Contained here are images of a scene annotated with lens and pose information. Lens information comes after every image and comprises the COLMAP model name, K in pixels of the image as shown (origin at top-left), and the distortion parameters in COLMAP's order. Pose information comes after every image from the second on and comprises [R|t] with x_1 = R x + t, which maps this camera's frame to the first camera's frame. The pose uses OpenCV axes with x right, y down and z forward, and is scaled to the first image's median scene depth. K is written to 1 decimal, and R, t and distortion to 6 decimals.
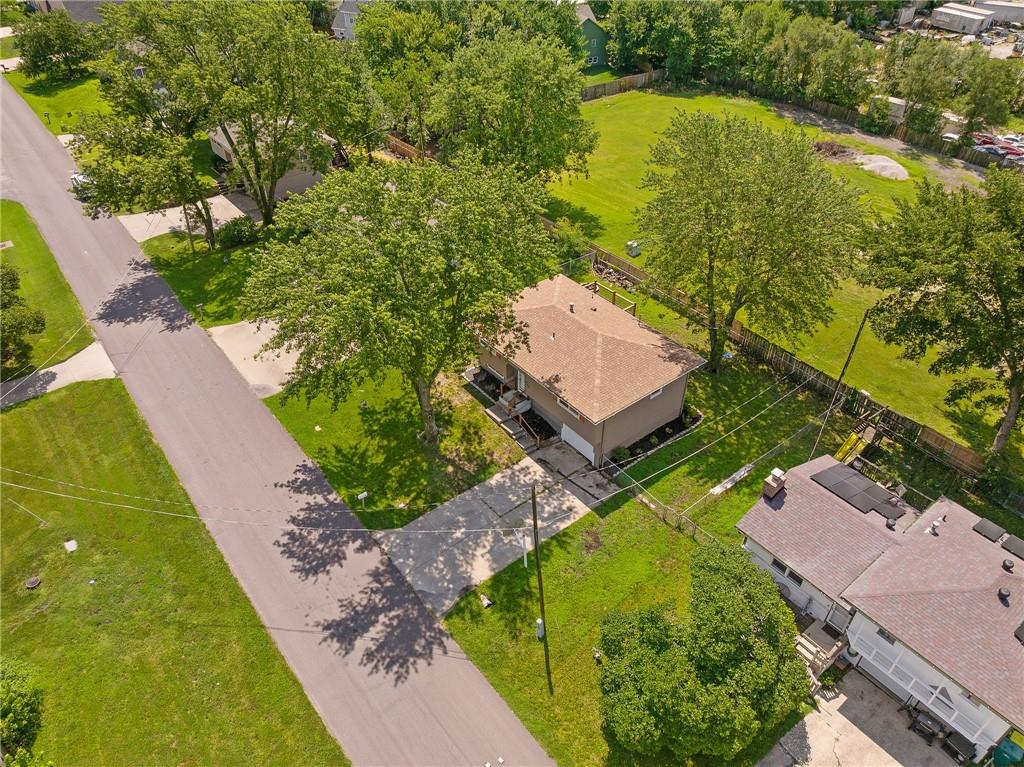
lens RADIAL K [[725.0, 0, 516.6], [0, 725.0, 381.2], [0, 0, 1]] dist [-0.052473, 0.024113]
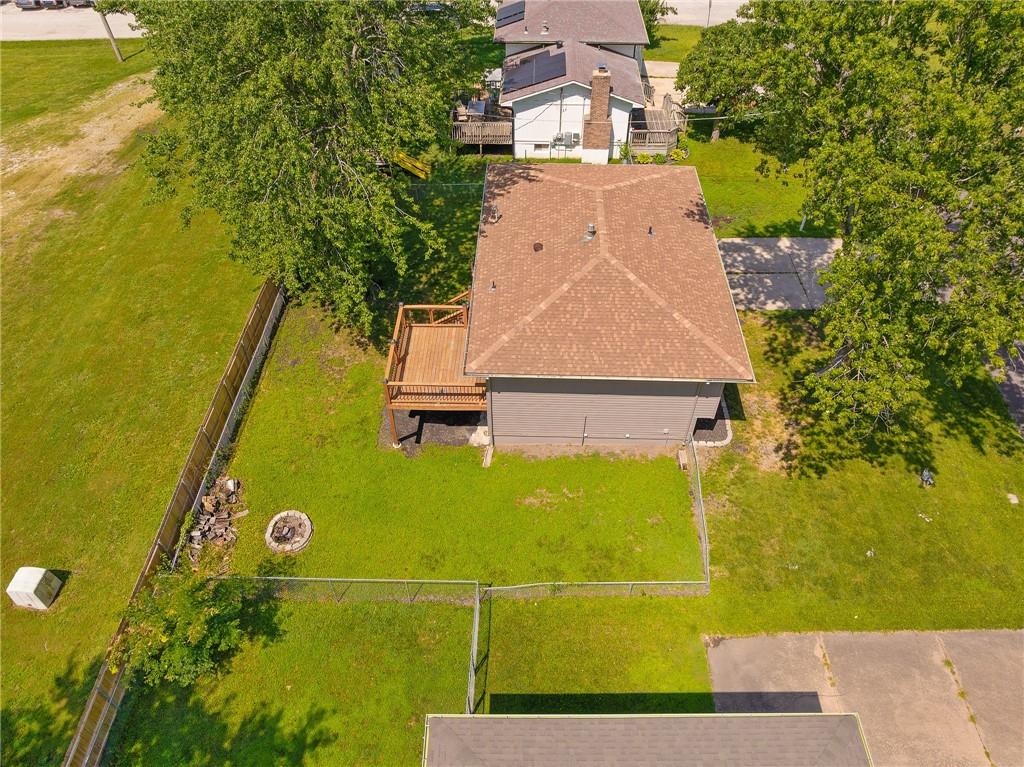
lens RADIAL K [[725.0, 0, 516.6], [0, 725.0, 381.2], [0, 0, 1]] dist [-0.052473, 0.024113]
pose [[-0.767273, -0.457788, 0.449135, -0.223085], [0.393963, 0.216161, 0.893346, -0.719998], [-0.506049, 0.862383, 0.014497, 1.325493]]
